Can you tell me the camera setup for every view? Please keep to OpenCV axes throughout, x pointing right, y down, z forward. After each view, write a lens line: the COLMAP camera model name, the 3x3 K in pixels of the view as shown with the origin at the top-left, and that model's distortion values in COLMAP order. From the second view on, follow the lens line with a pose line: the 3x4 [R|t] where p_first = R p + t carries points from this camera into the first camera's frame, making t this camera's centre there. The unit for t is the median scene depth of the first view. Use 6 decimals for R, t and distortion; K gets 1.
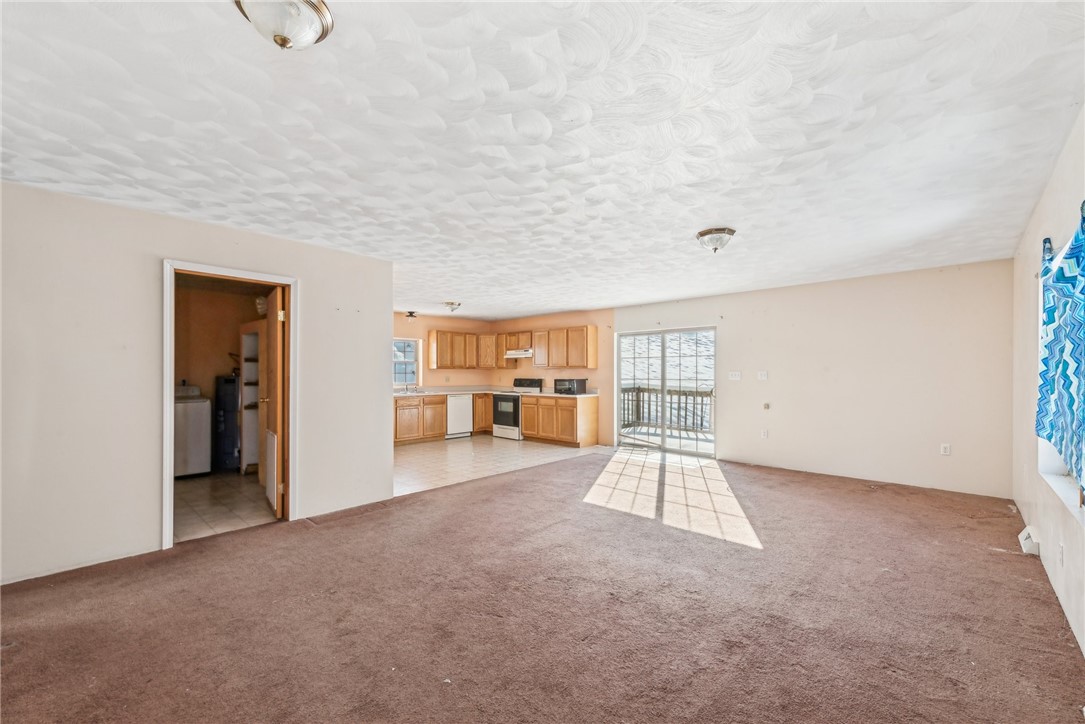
lens RADIAL K [[445.6, 0, 552.4], [0, 445.6, 375.6], [0, 0, 1]] dist [0.013828, -0.000363]
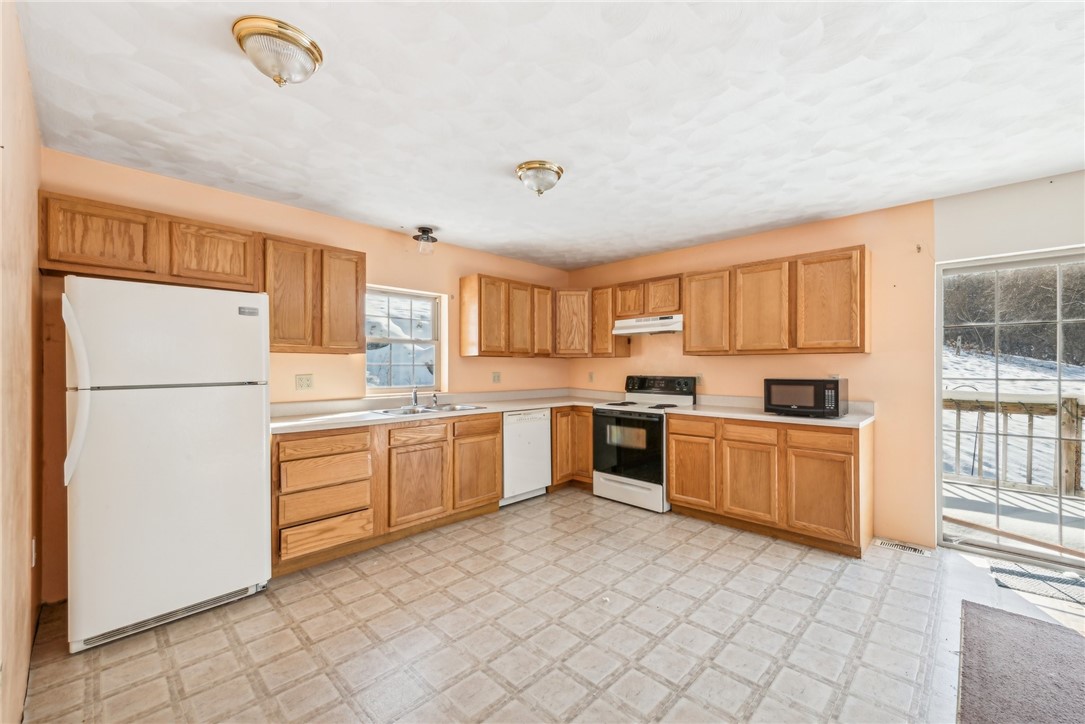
lens RADIAL K [[438.9, 0, 552.7], [0, 438.9, 368.0], [0, 0, 1]] dist [0.012644, -0.000389]
pose [[0.999823, -0.002986, -0.018593, -0.172695], [0.002994, 0.999995, 0.000376, -0.002940], [0.018591, -0.000432, 0.999827, 0.536781]]
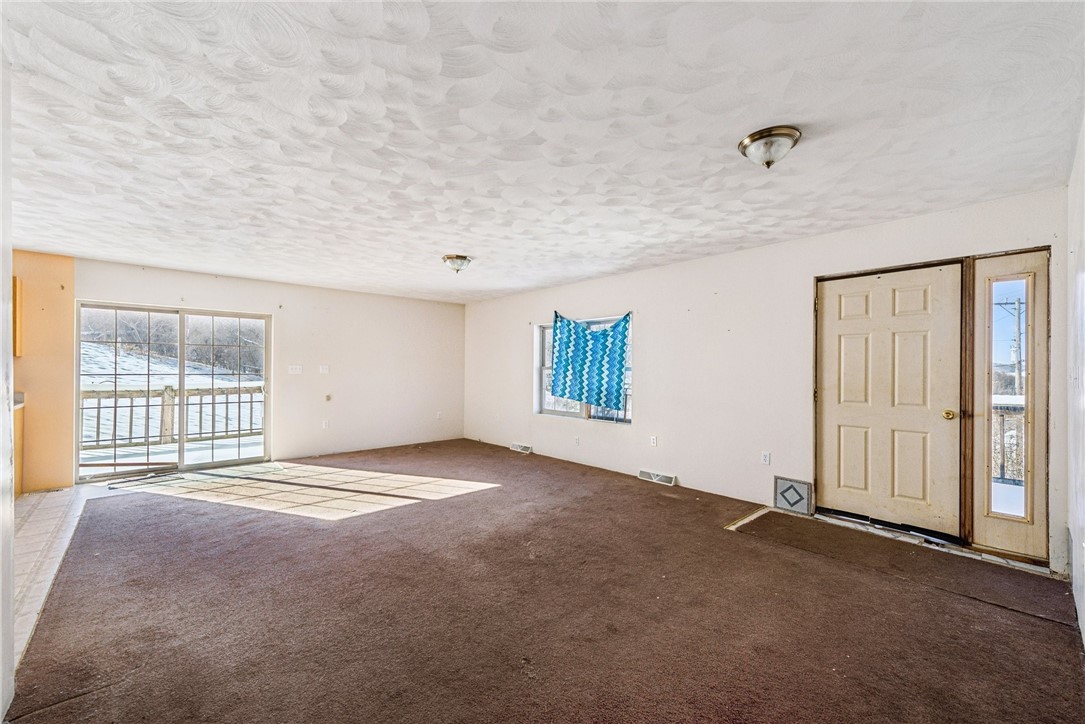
lens RADIAL K [[438.9, 0, 552.7], [0, 438.9, 368.0], [0, 0, 1]] dist [0.012644, -0.000389]
pose [[0.077814, -0.002318, 0.996965, -0.373000], [-0.001569, 0.999996, 0.002447, -0.004757], [-0.996967, -0.001755, 0.077810, 0.267829]]
